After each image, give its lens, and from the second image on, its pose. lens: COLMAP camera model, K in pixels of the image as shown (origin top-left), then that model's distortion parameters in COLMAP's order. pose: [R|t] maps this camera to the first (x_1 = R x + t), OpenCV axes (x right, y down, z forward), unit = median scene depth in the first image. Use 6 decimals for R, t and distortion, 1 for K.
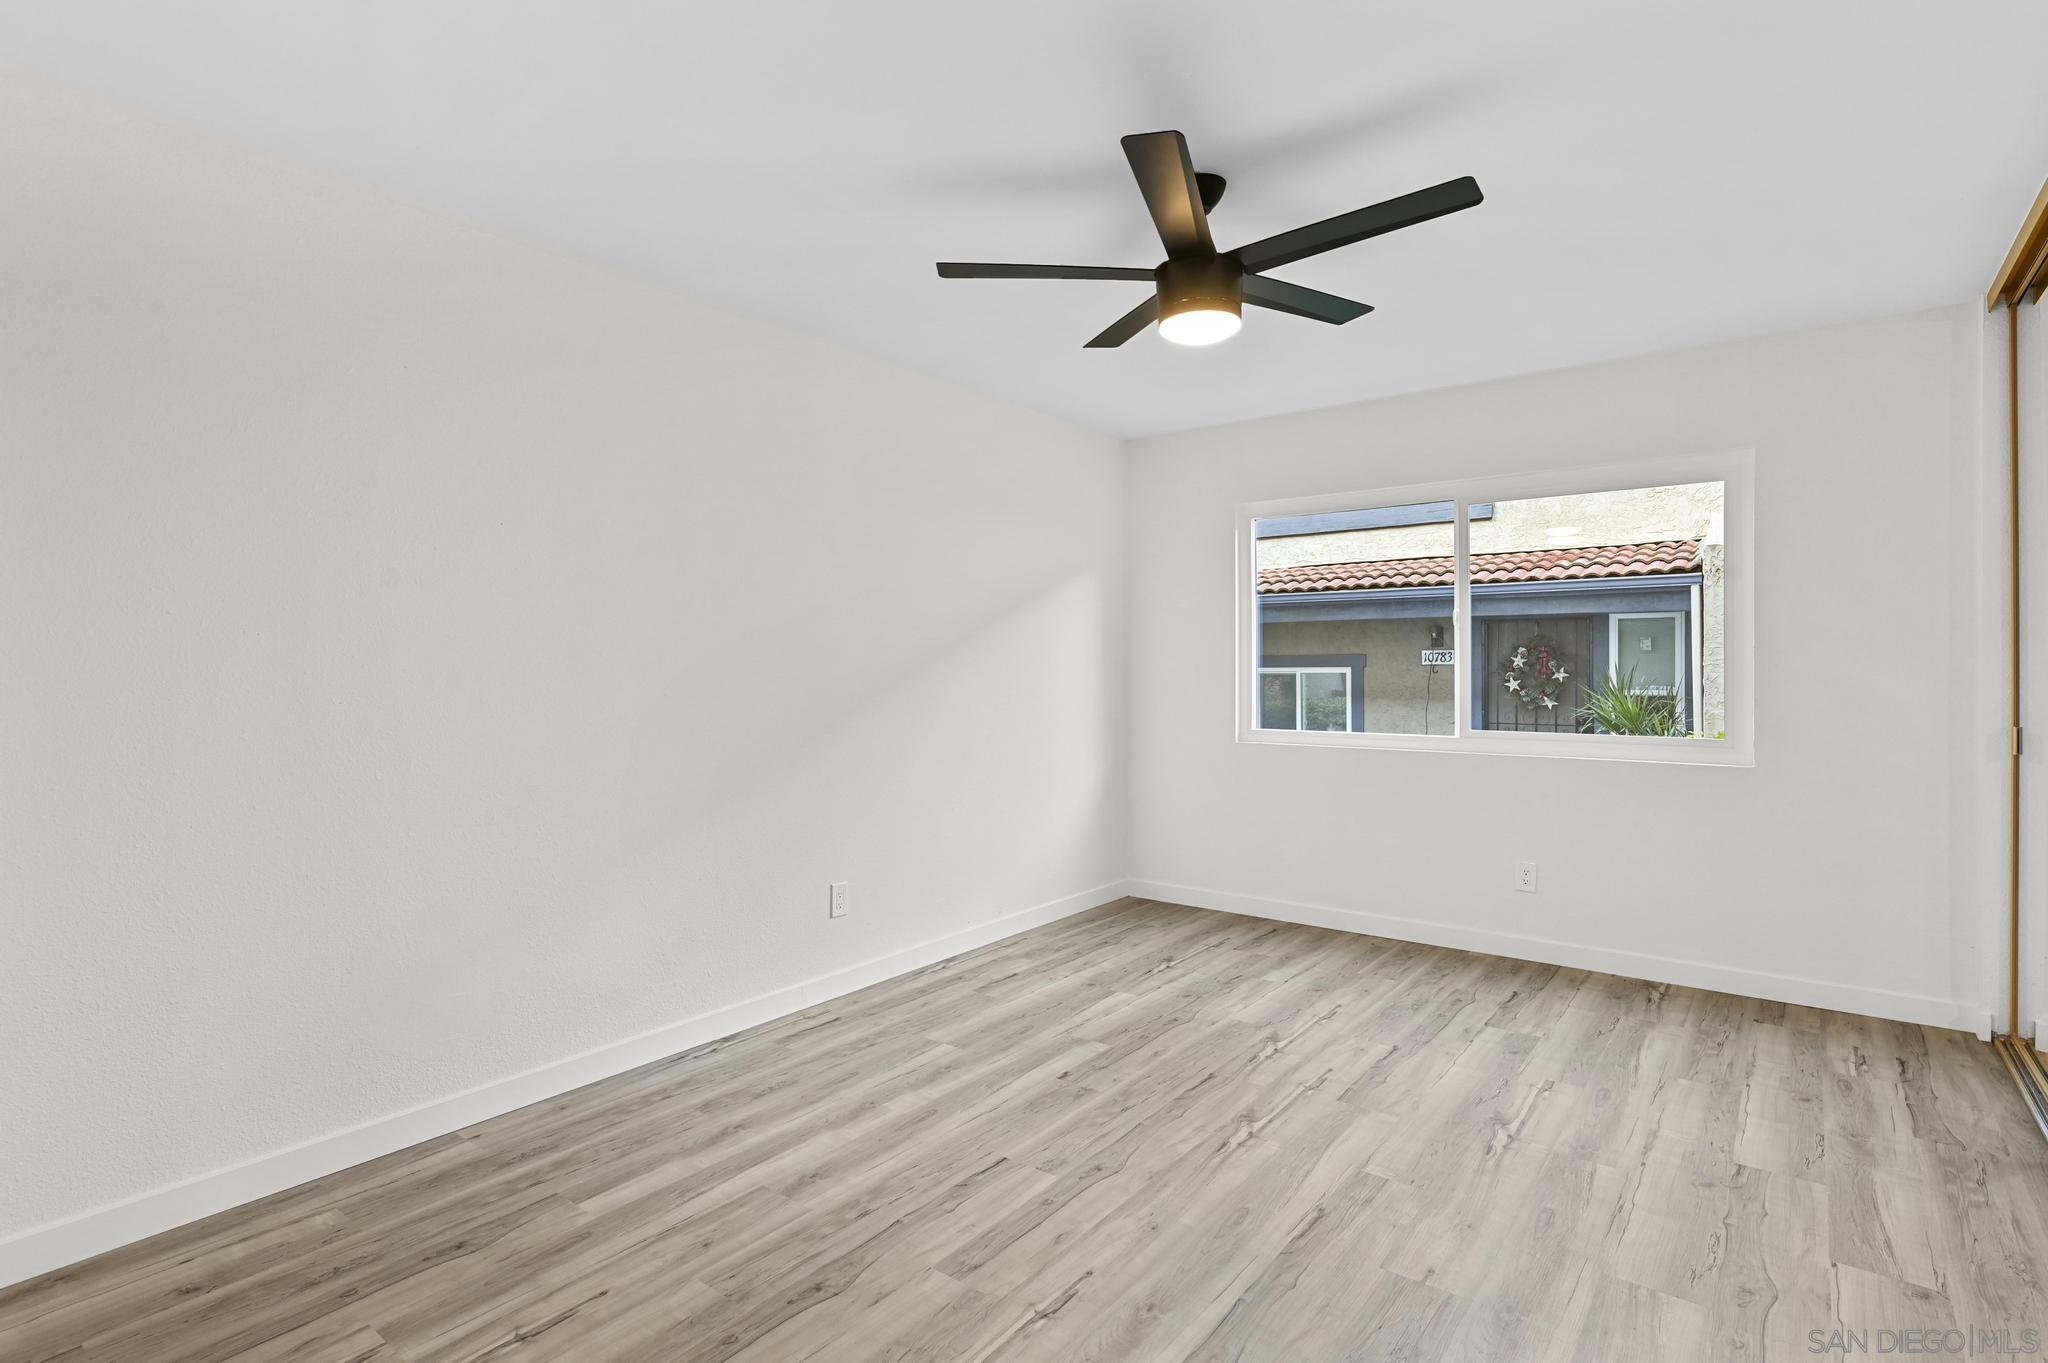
lens RADIAL K [[1013.5, 0, 1033.2], [0, 1013.5, 667.7], [0, 0, 1]] dist [0.016375, 0.000637]
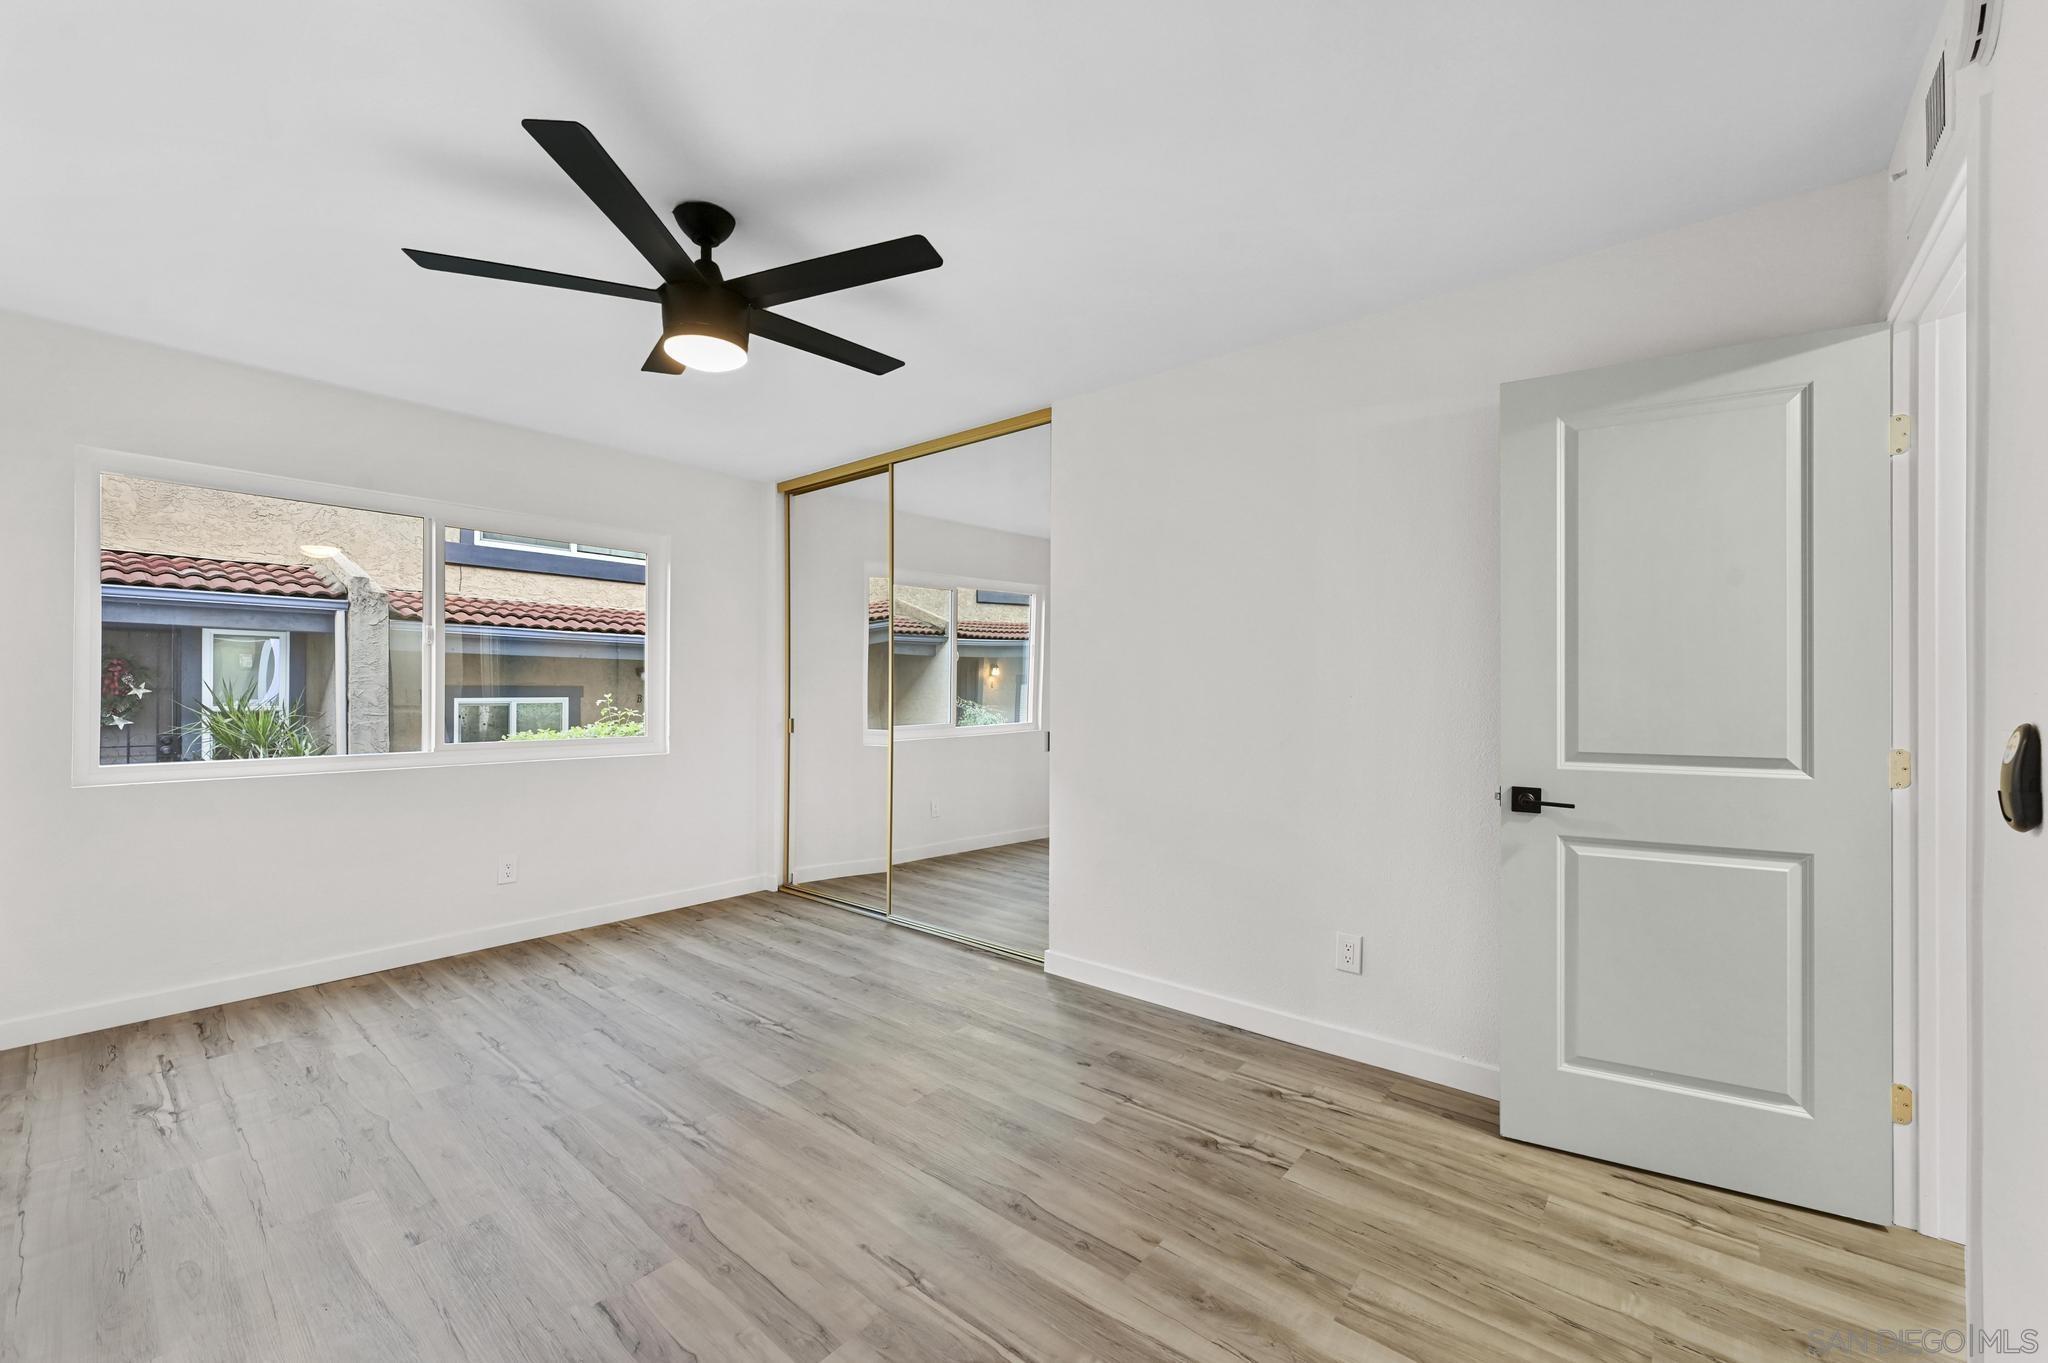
lens RADIAL K [[810.1, 0, 1028.5], [0, 810.1, 678.4], [0, 0, 1]] dist [0.001320, 0.000293]
pose [[0.046414, 0.013941, 0.998825, -0.484268], [-0.006484, 0.999886, -0.013654, 0.001969], [-0.998901, -0.005842, 0.046499, 0.477176]]
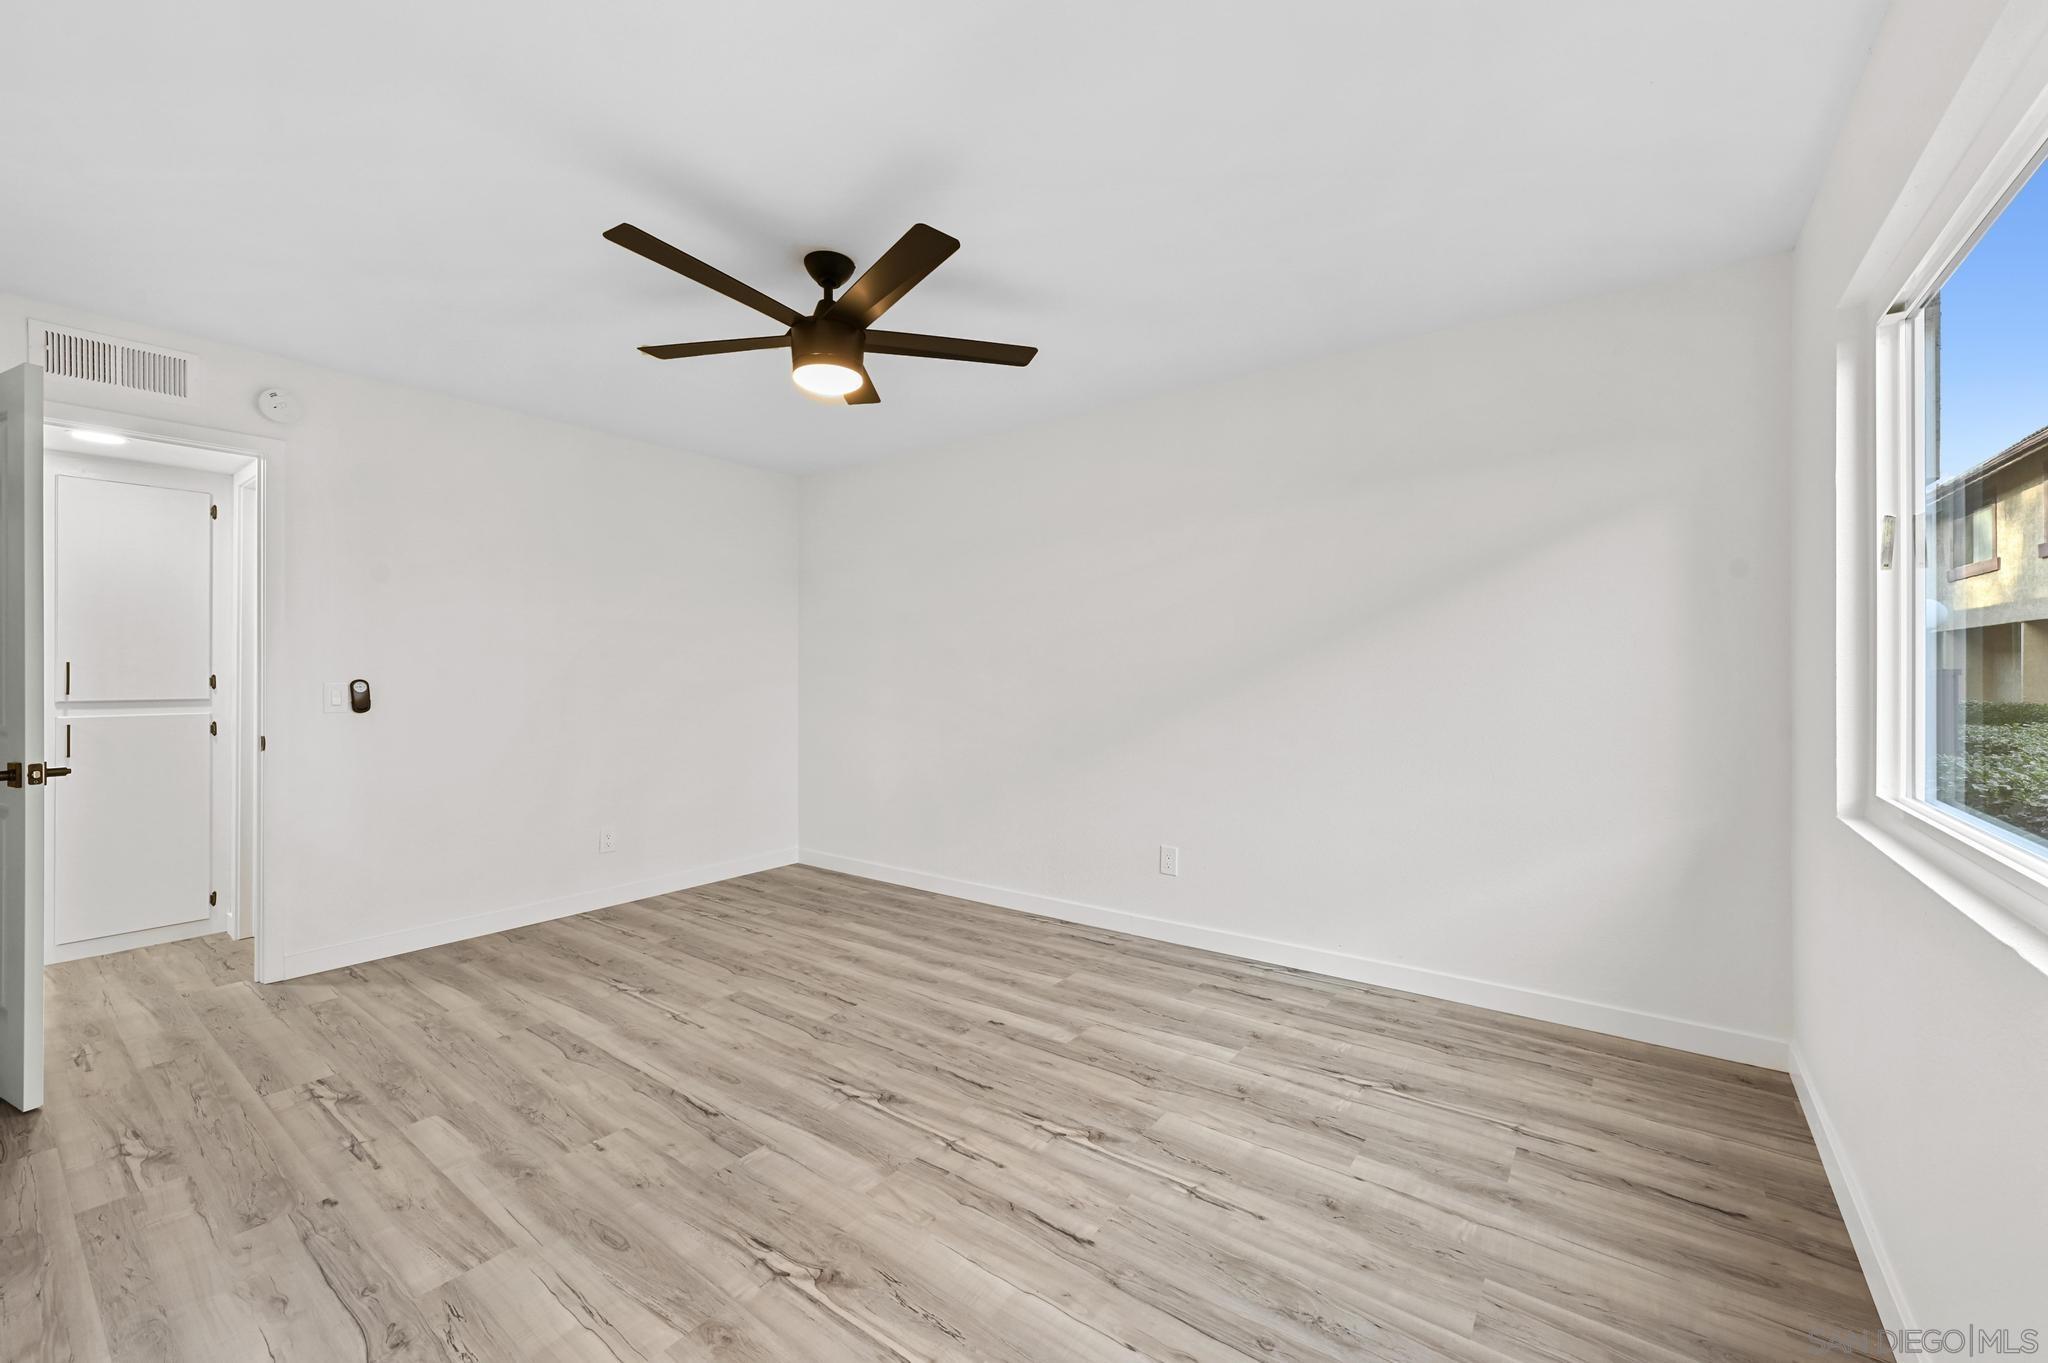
lens RADIAL K [[810.1, 0, 1028.5], [0, 810.1, 678.4], [0, 0, 1]] dist [0.001320, 0.000293]
pose [[0.012334, 0.009538, -0.999878, 0.841209], [0.005026, 0.999941, 0.009600, 0.004756], [0.999911, -0.005143, 0.012285, 0.921710]]
